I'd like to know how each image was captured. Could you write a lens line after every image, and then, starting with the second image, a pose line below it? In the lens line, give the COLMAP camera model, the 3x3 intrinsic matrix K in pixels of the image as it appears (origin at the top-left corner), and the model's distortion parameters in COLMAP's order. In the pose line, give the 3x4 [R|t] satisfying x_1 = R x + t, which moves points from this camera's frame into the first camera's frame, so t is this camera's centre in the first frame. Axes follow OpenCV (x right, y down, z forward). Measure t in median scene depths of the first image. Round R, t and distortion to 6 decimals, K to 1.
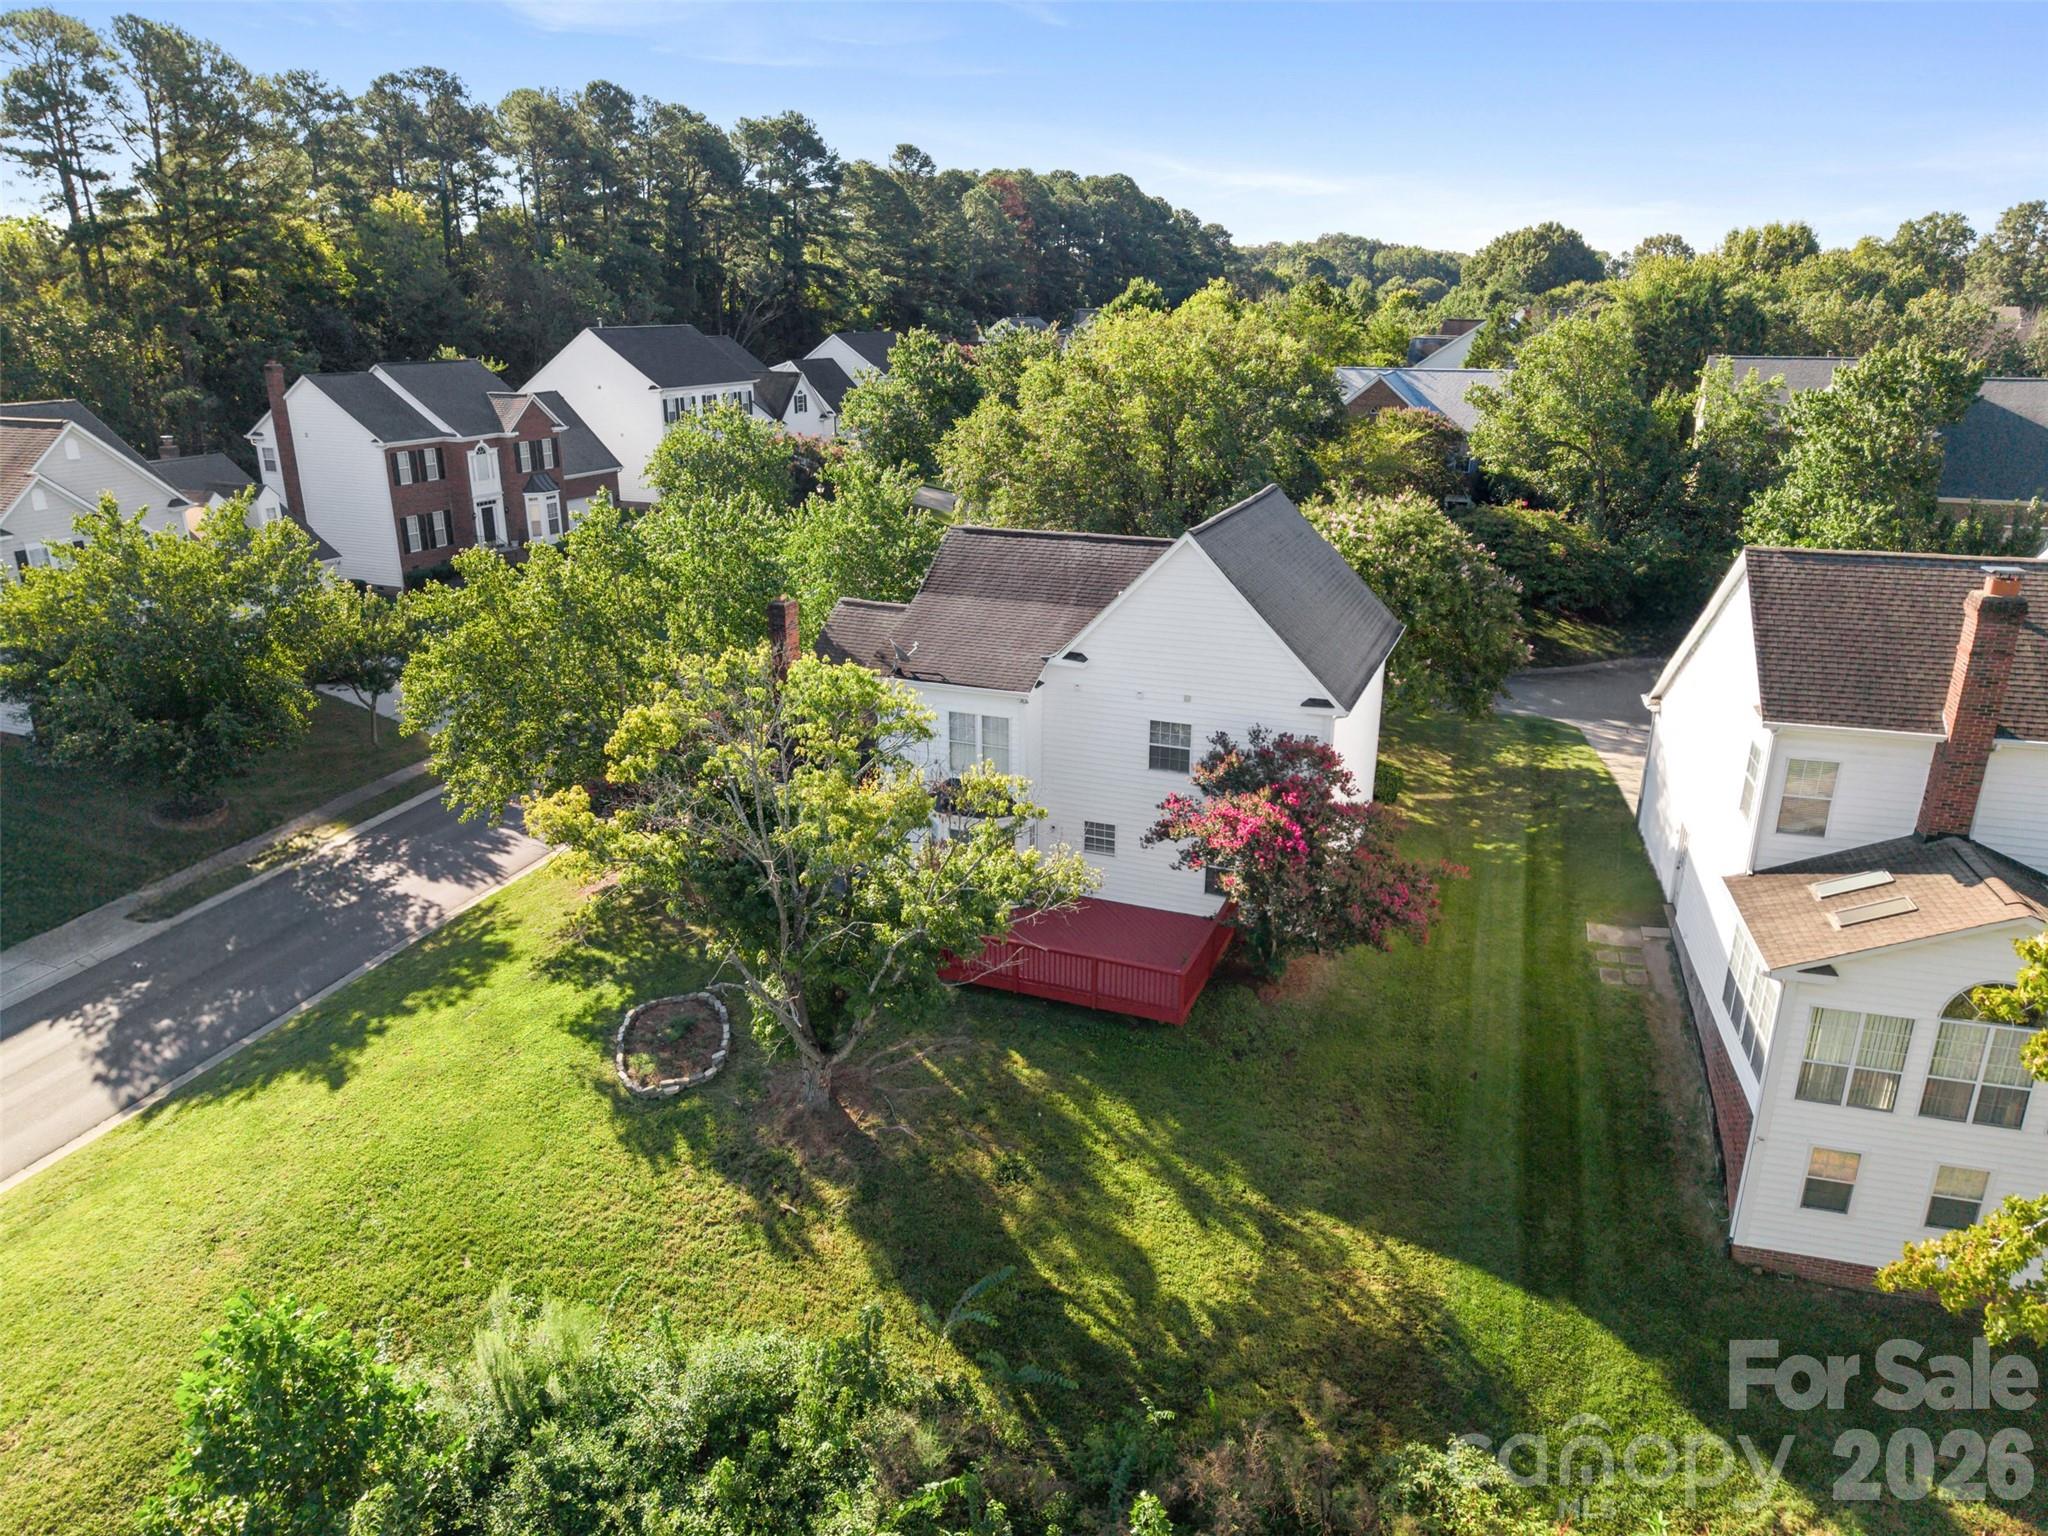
lens RADIAL K [[1366.7, 0, 1016.2], [0, 1366.7, 774.4], [0, 0, 1]] dist [0.026517, -0.032002]
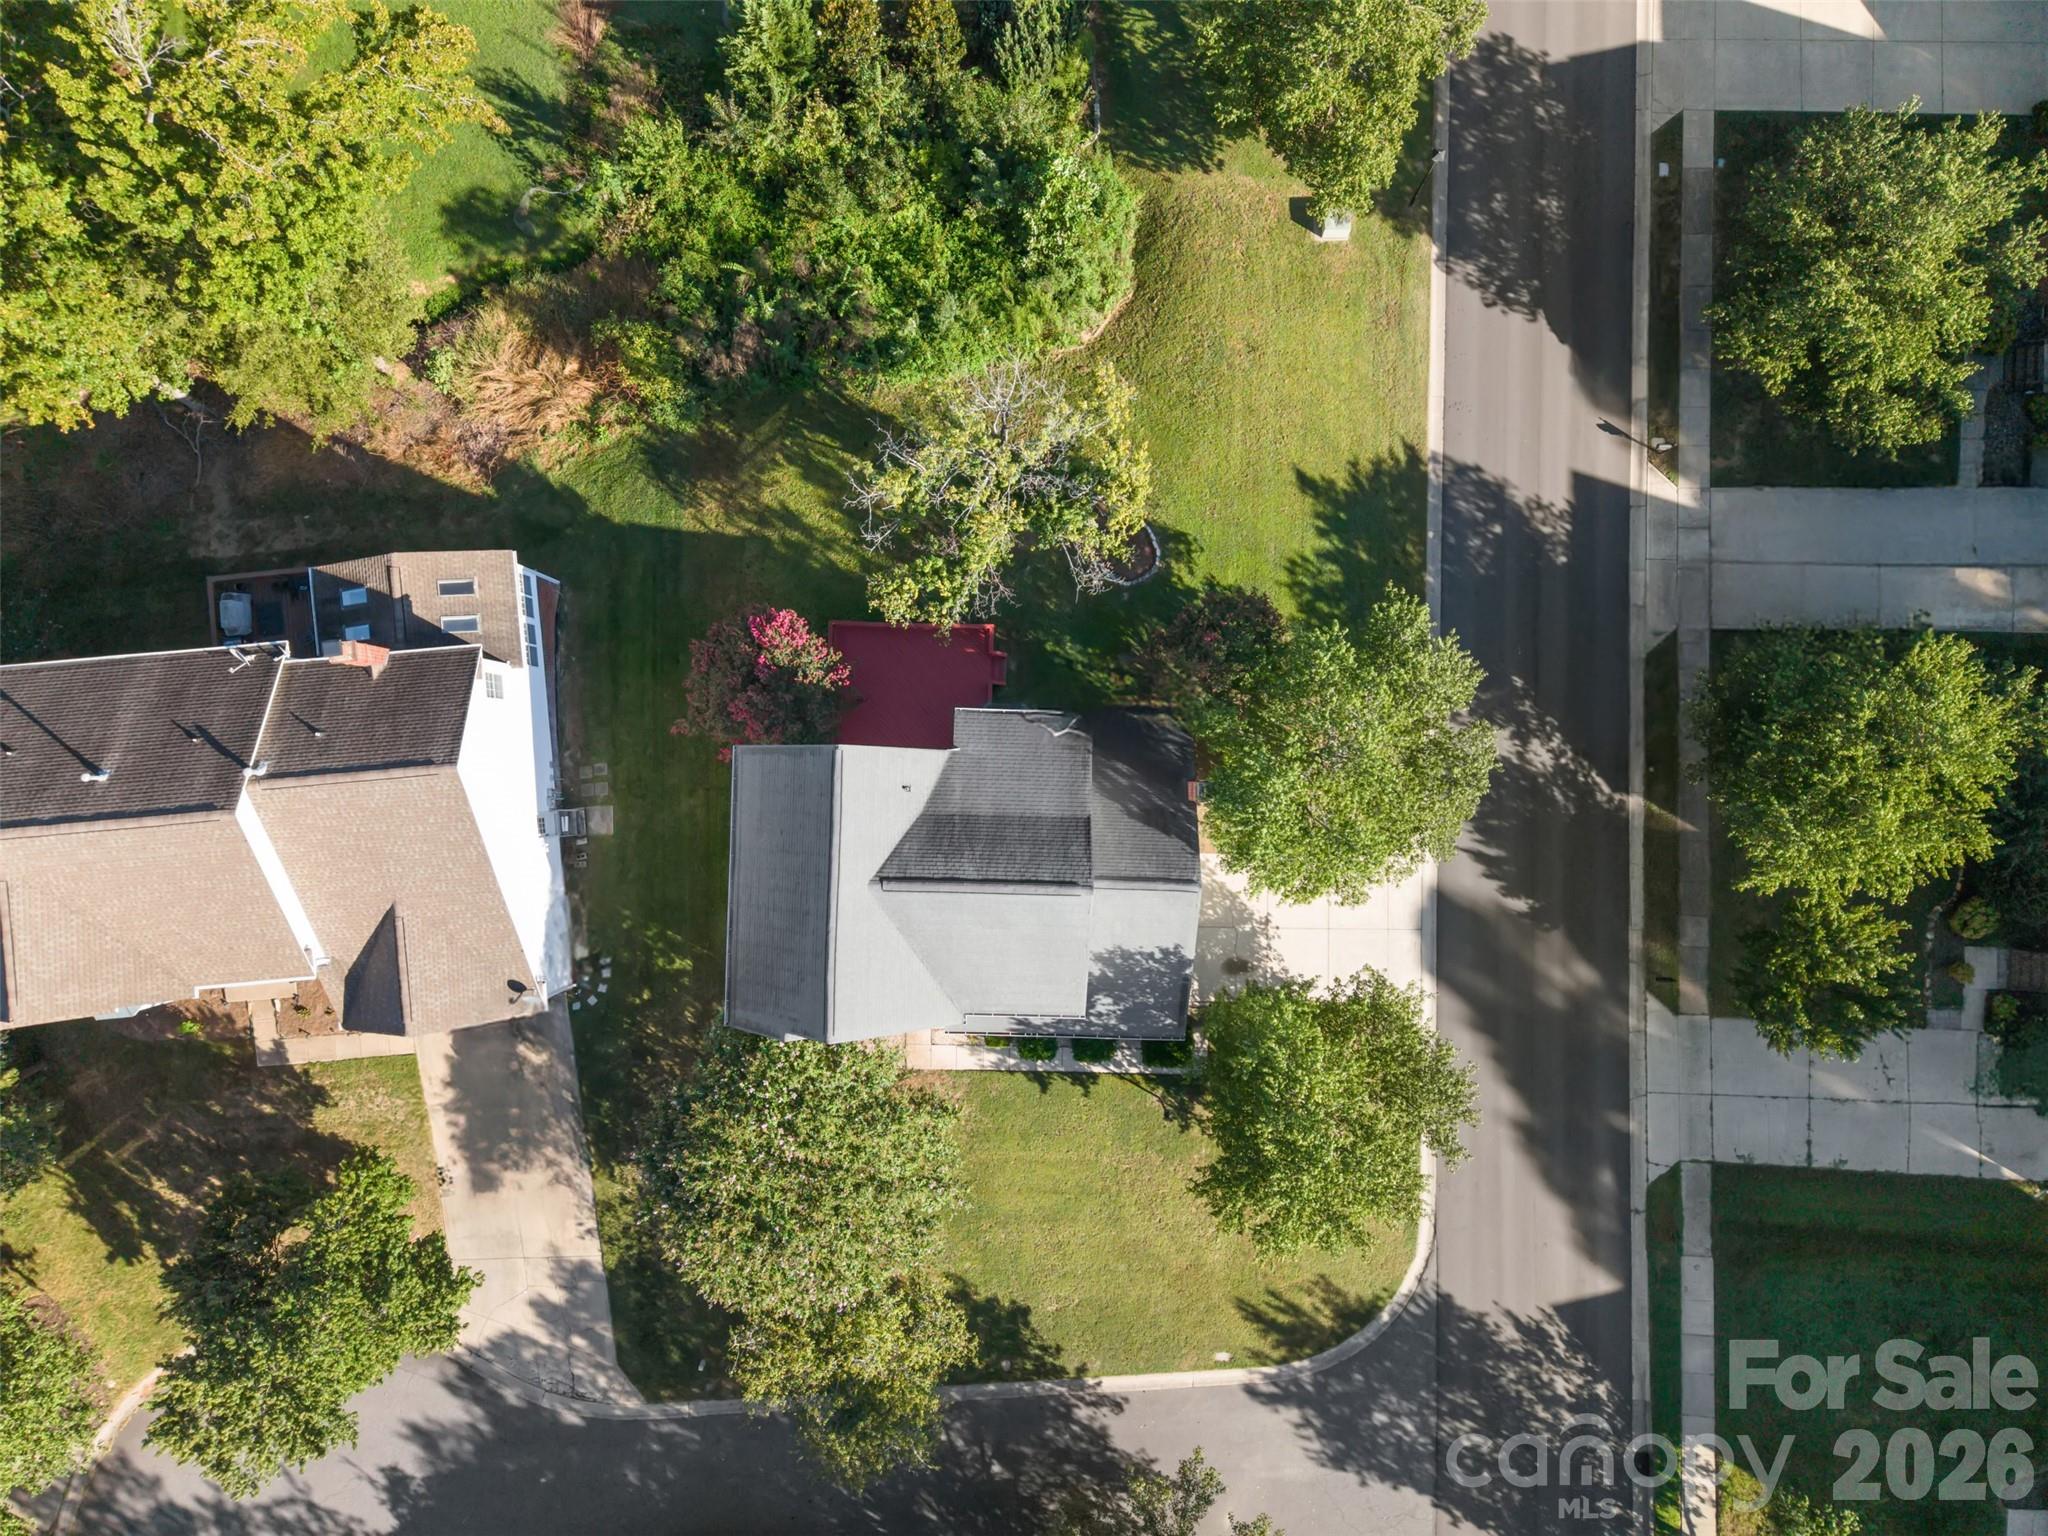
lens RADIAL K [[1366.7, 0, 1016.2], [0, 1366.7, 774.4], [0, 0, 1]] dist [0.026517, -0.032002]
pose [[-0.933514, 0.358541, 0.001013, -0.027803], [-0.114393, -0.300516, 0.946892, -1.404910], [0.339804, 0.883821, 0.321550, 0.626829]]
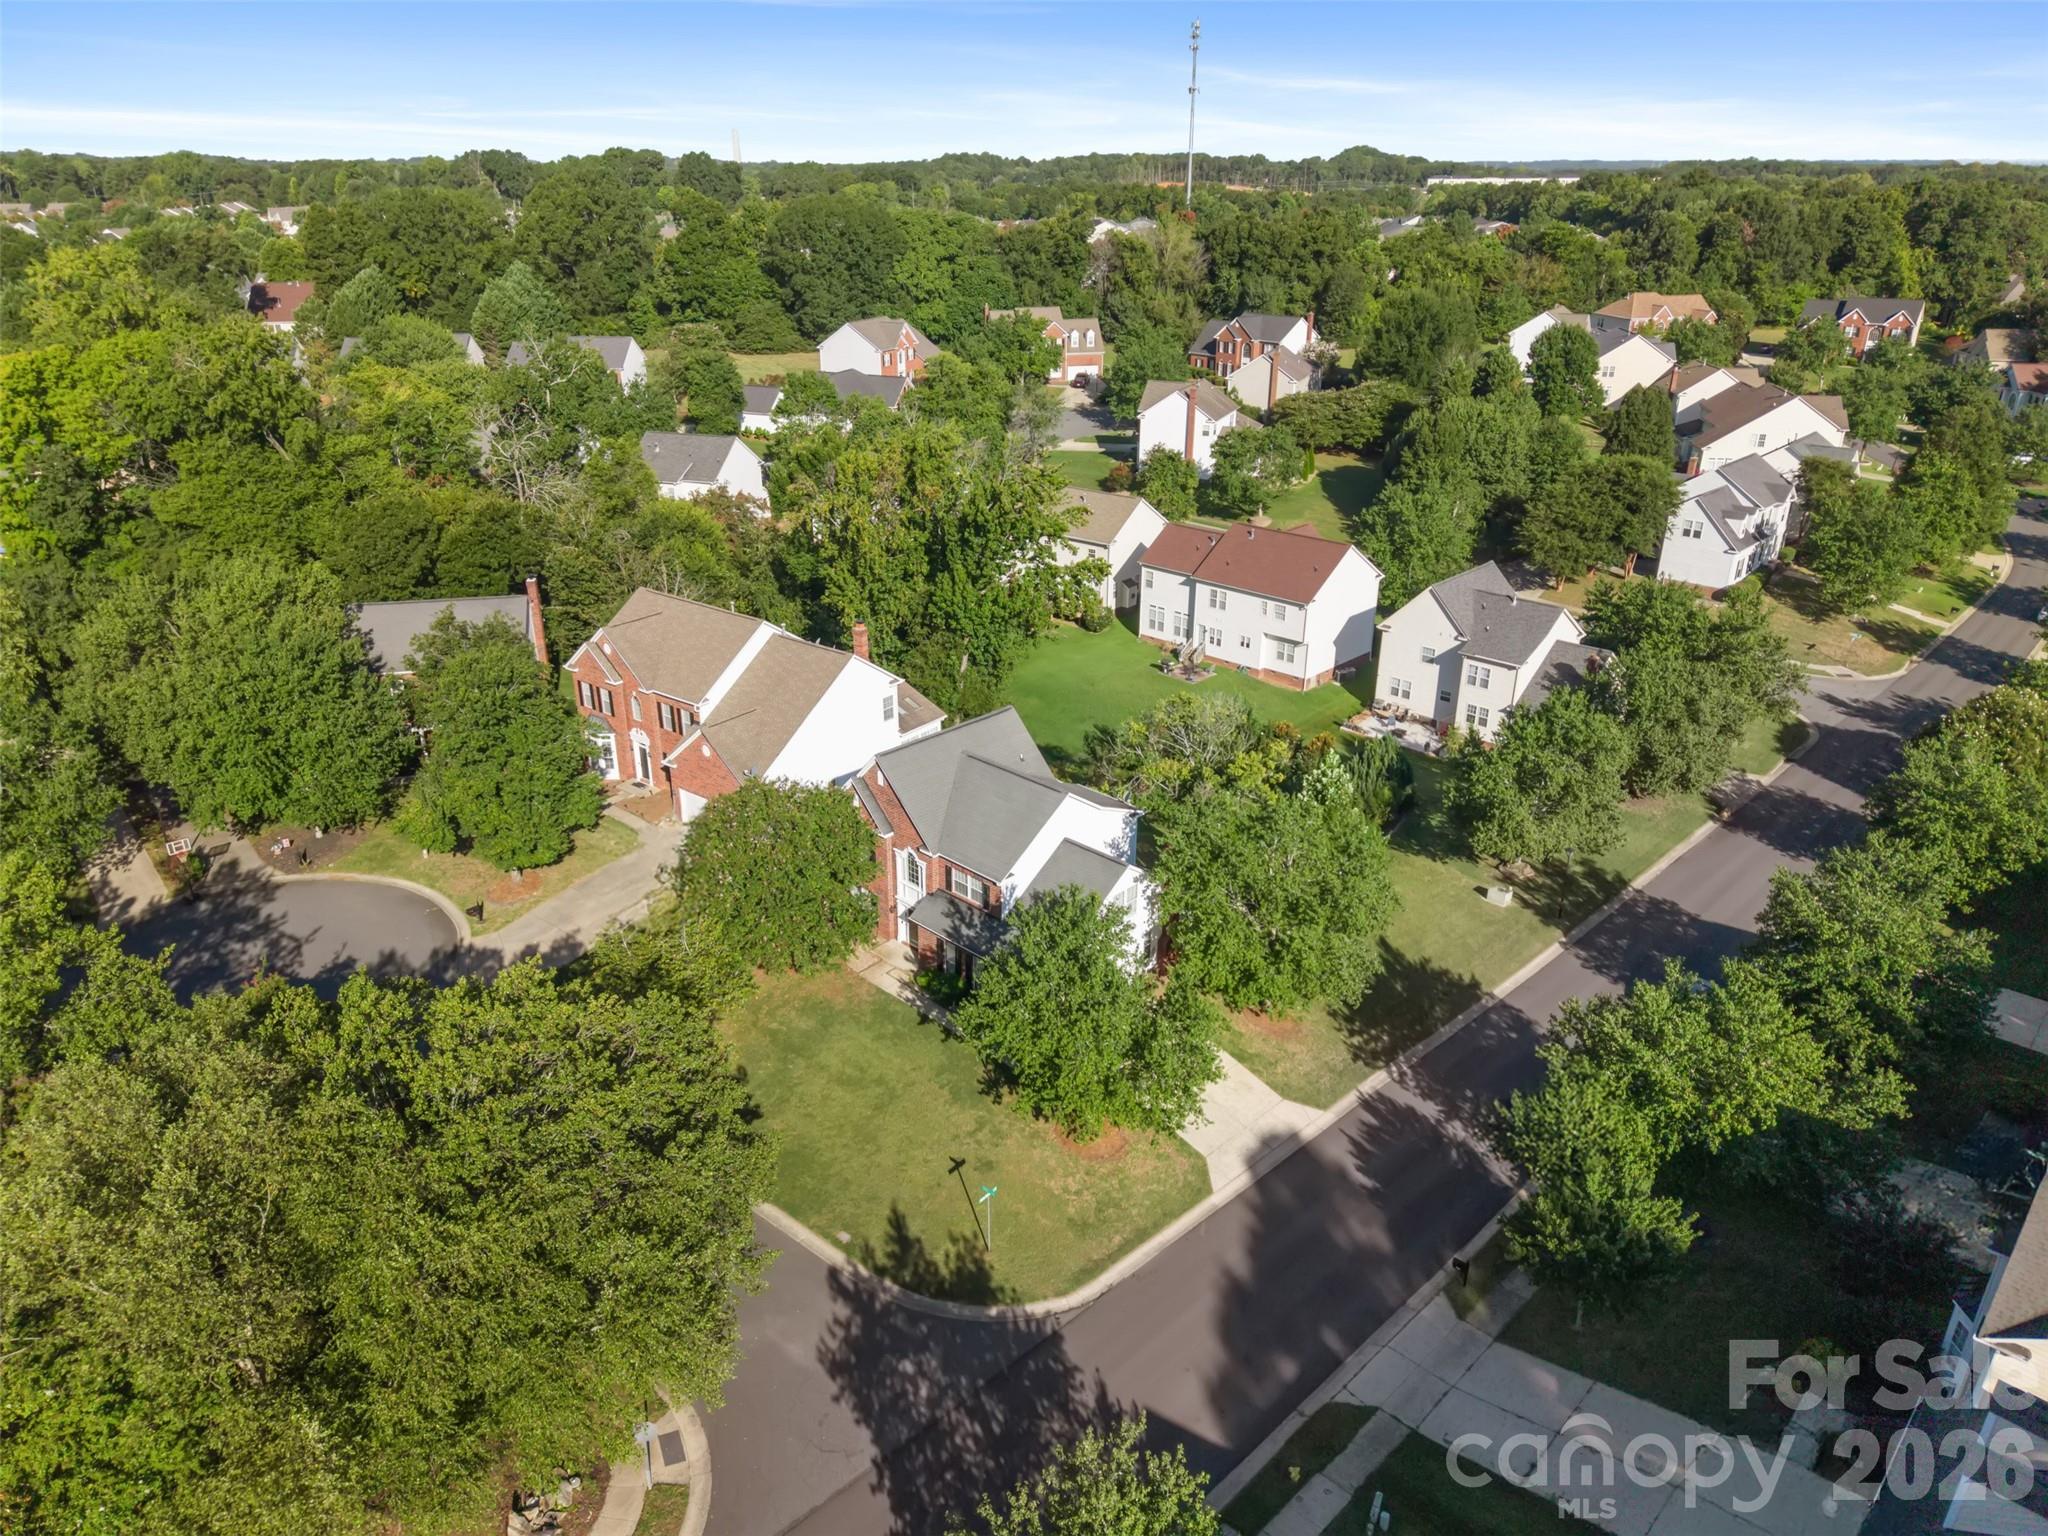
lens RADIAL K [[1366.7, 0, 1016.2], [0, 1366.7, 774.4], [0, 0, 1]] dist [0.026517, -0.032002]
pose [[-0.926327, -0.150404, 0.345395, -0.637561], [0.128425, 0.735849, 0.664856, -1.487704], [-0.354155, 0.660231, -0.662321, 2.430129]]
